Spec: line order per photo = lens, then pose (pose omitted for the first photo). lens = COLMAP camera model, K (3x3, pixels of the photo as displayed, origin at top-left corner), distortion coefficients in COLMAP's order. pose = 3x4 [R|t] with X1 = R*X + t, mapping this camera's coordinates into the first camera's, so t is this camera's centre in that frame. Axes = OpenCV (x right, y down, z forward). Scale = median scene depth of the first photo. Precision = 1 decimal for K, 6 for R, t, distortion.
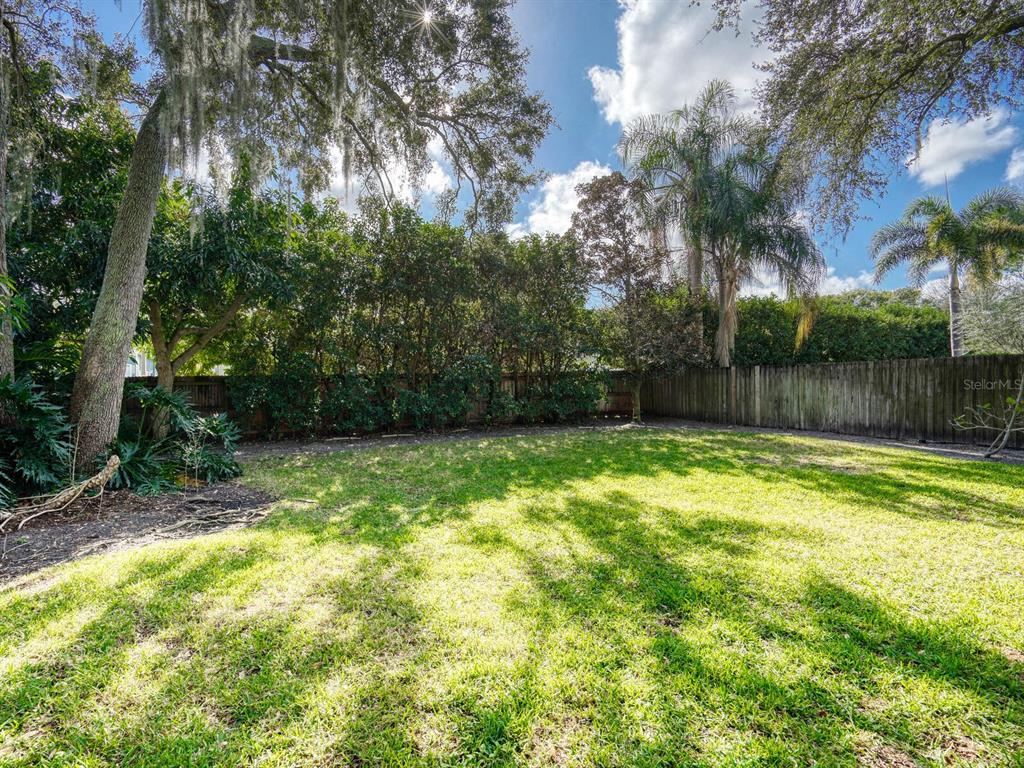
lens RADIAL K [[466.6, 0, 512.0], [0, 466.6, 384.0], [0, 0, 1]] dist [0.000372, 0.000071]
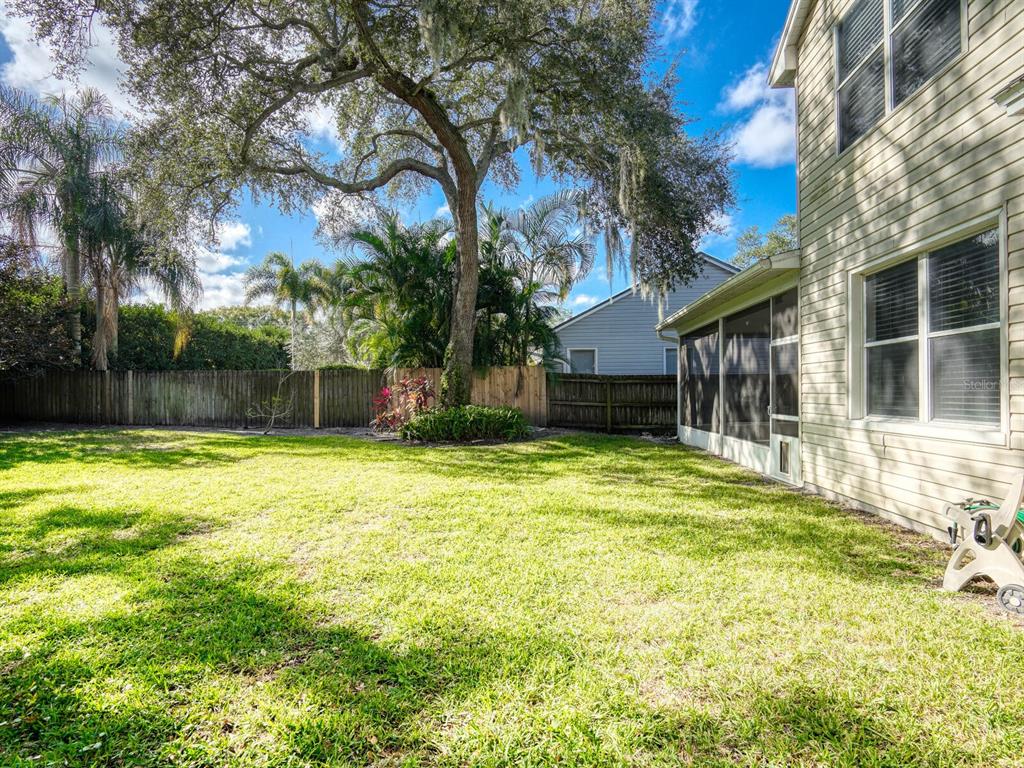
lens RADIAL K [[521.6, 0, 512.0], [0, 521.6, 384.0], [0, 0, 1]] dist [0.002917, 0.001454]
pose [[0.561325, 0.015447, 0.827451, 0.007674], [-0.012559, 0.999870, -0.010147, -0.005079], [-0.827500, -0.004696, 0.561446, -0.476341]]
